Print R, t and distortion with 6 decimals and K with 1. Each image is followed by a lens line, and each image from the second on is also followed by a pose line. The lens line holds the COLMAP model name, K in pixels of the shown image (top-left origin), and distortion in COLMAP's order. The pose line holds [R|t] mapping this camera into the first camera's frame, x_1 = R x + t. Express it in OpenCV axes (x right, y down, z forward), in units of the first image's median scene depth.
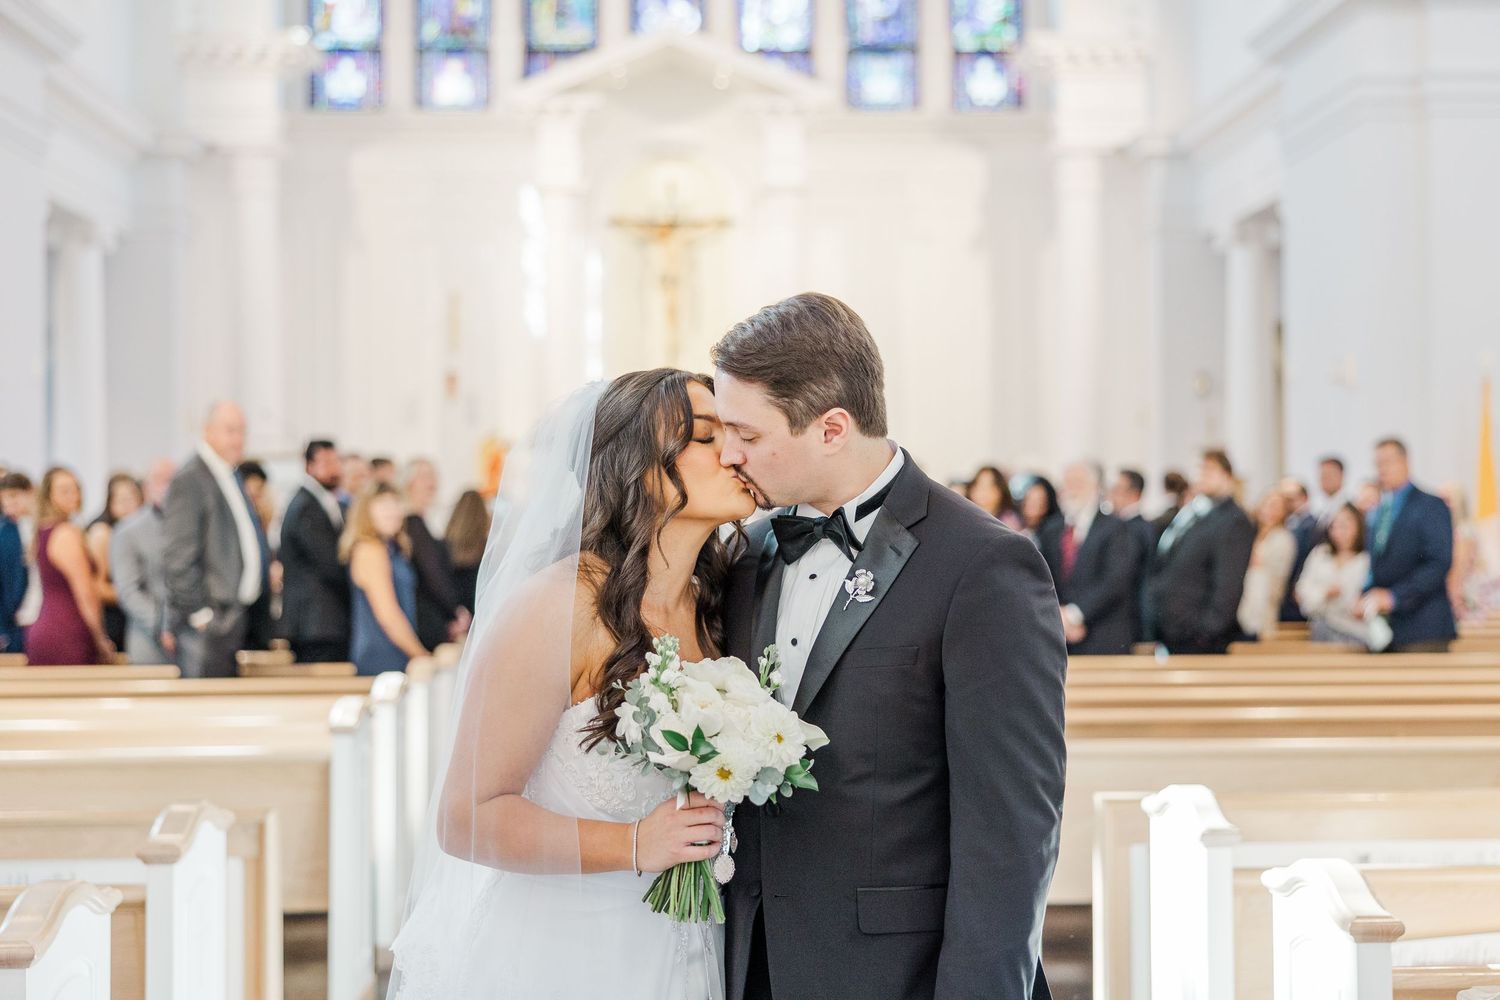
lens RADIAL K [[2201.9, 0, 736.3], [0, 2201.9, 497.2], [0, 0, 1]] dist [0.002088, 0.034734]
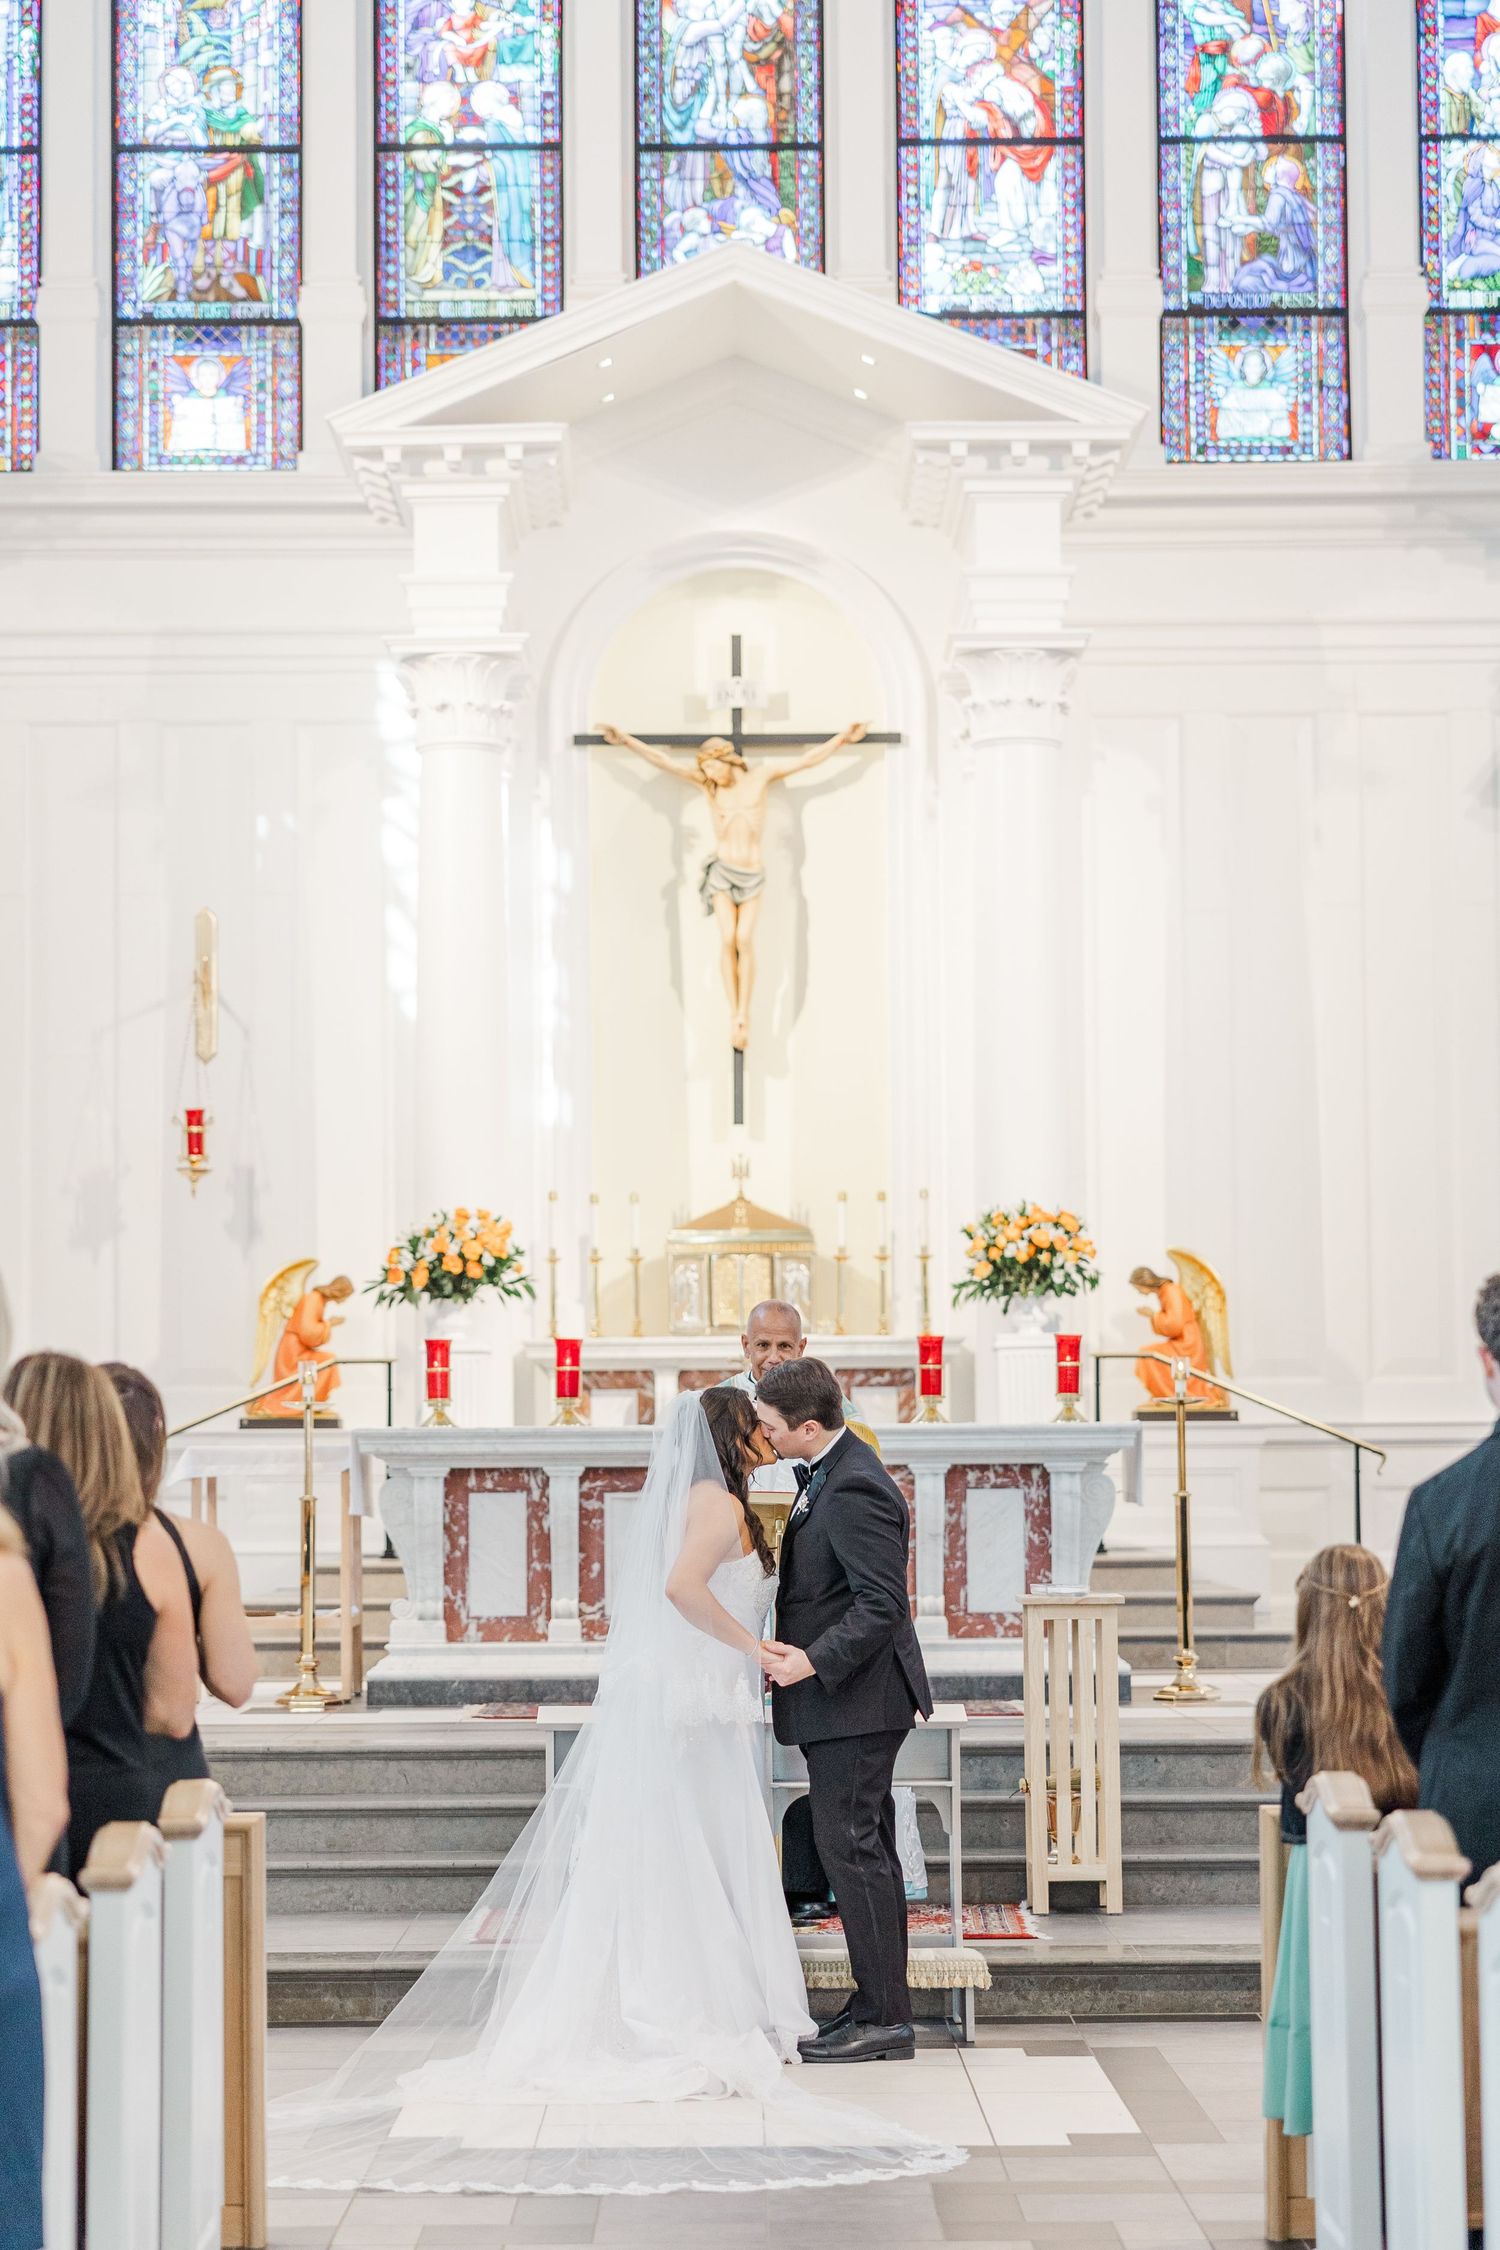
lens RADIAL K [[4545.5, 0, 753.4], [0, 4545.5, 1174.0], [0, 0, 1]] dist [0.007888, -0.025054]
pose [[0.999708, -0.003320, -0.023948, -0.006914], [0.001985, 0.998454, -0.055554, 0.001530], [0.024096, 0.055490, 0.998168, 0.175061]]
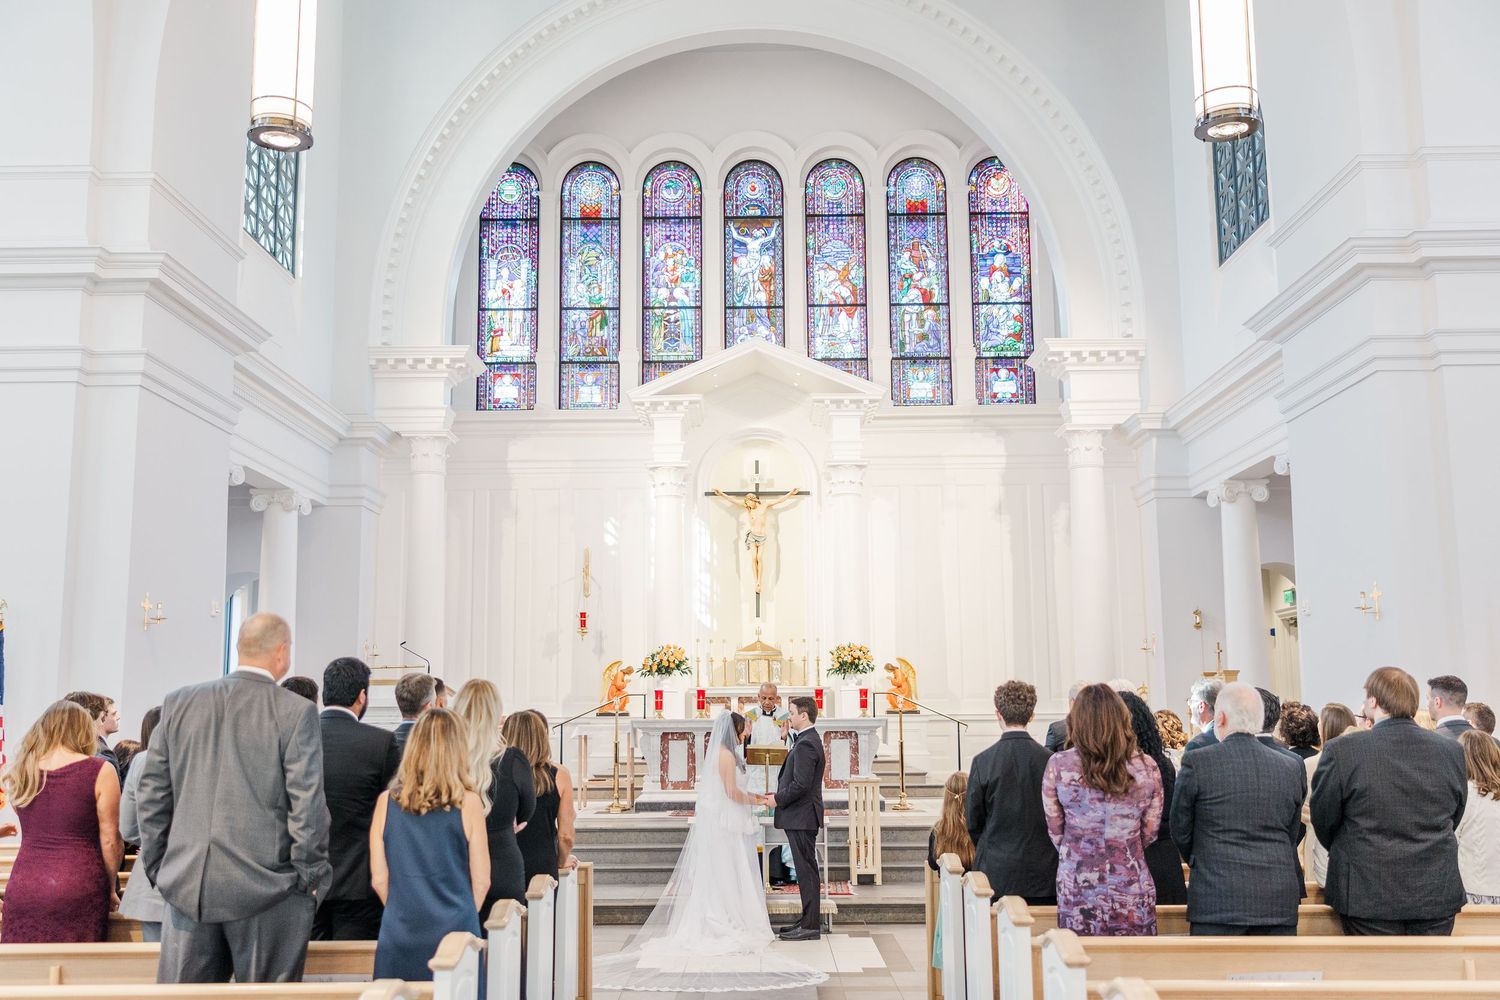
lens RADIAL K [[1437.7, 0, 750.0], [0, 1437.7, 500.0], [0, 0, 1]] dist [-0.015662, -0.002008]
pose [[0.999345, -0.007453, -0.035402, -0.004422], [0.002389, 0.990009, -0.140986, -0.004802], [0.036099, 0.140809, 0.989378, 0.187477]]
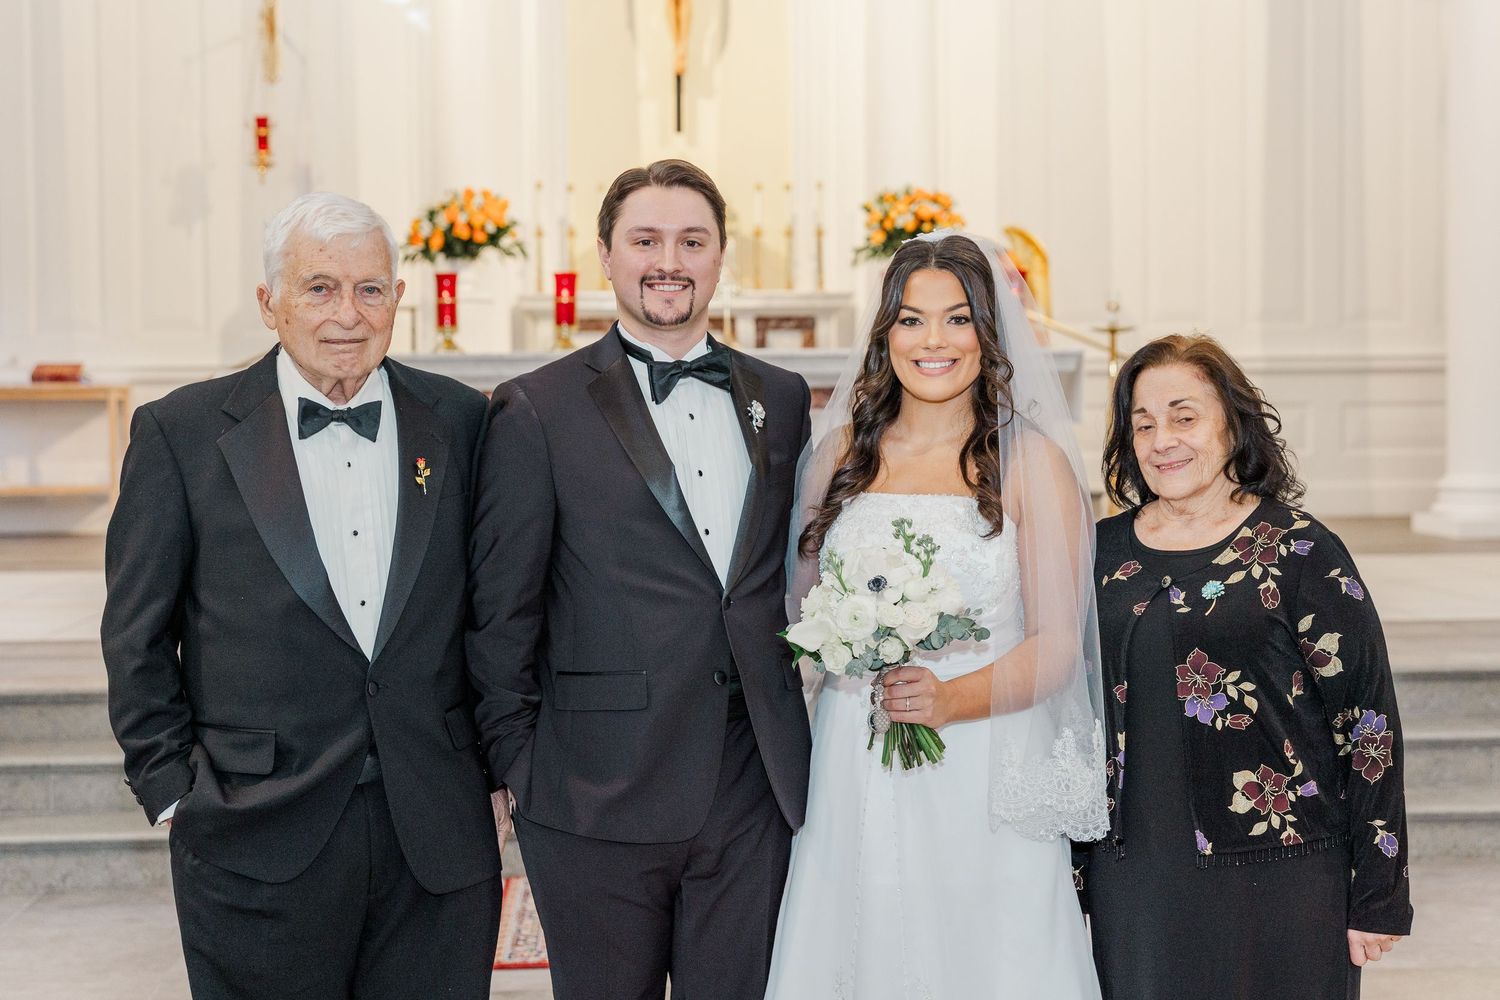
lens RADIAL K [[2201.9, 0, 736.3], [0, 2201.9, 497.2], [0, 0, 1]] dist [0.002088, 0.034734]
pose [[0.999567, -0.003932, 0.029176, -0.032946], [0.002320, 0.998479, 0.055083, 0.005286], [-0.029348, -0.054992, 0.998055, 0.483355]]
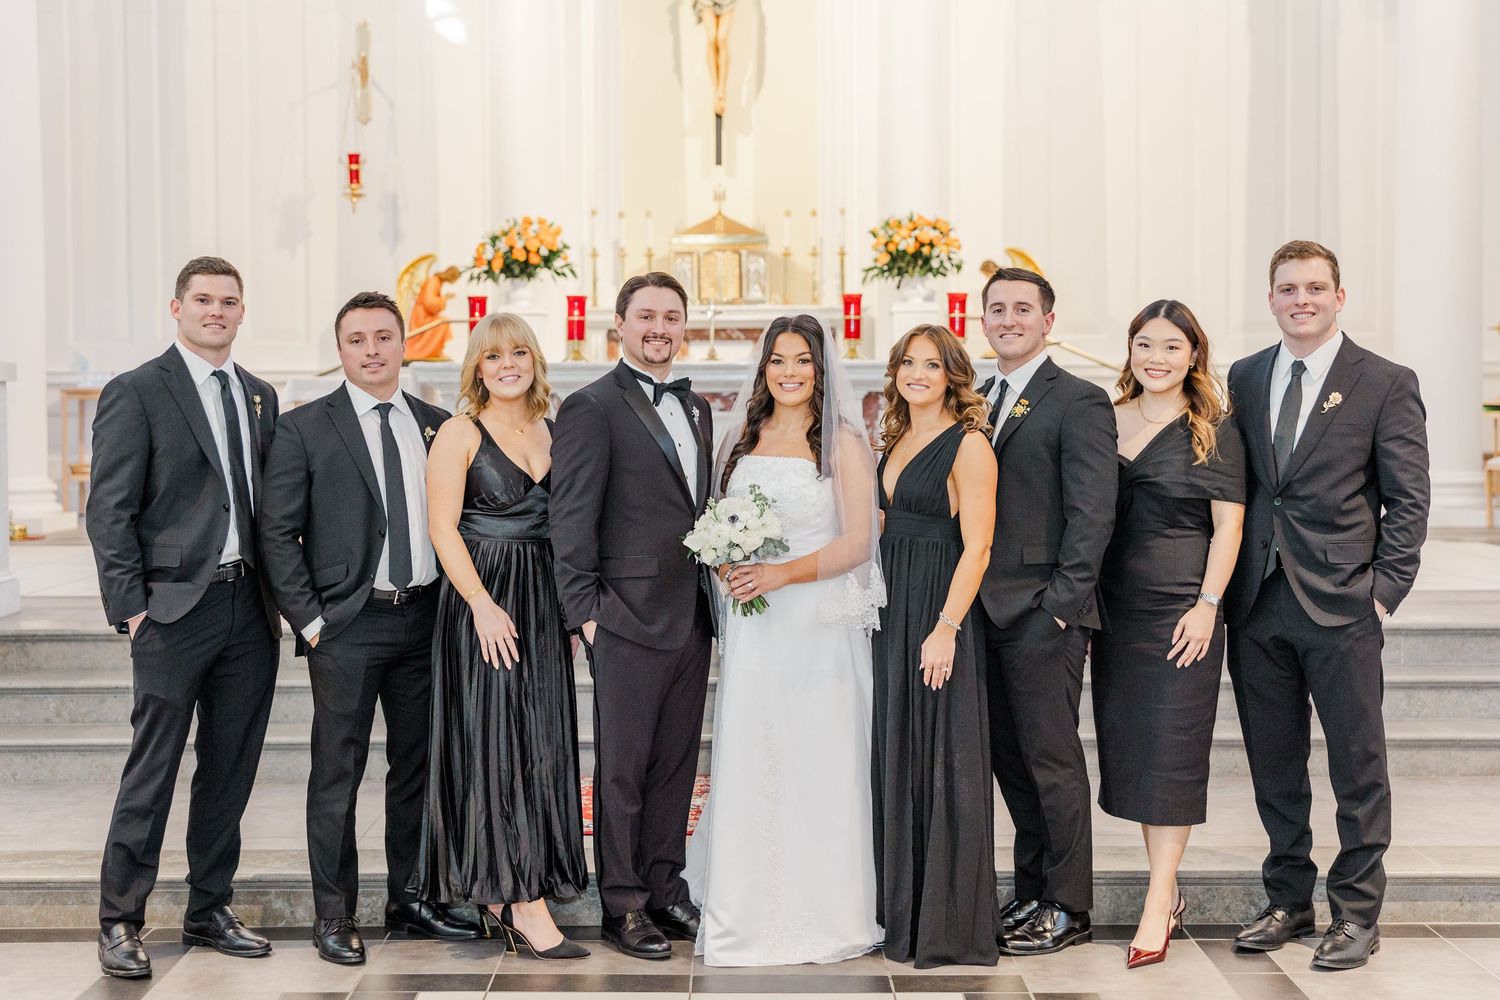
lens RADIAL K [[2145.1, 0, 712.9], [0, 2145.1, 462.7], [0, 0, 1]] dist [0.014401, 0.057667]
pose [[0.999129, 0.001115, -0.041714, -0.006392], [0.000606, 0.999150, 0.041221, 0.003627], [0.041724, -0.041211, 0.998279, 0.427280]]
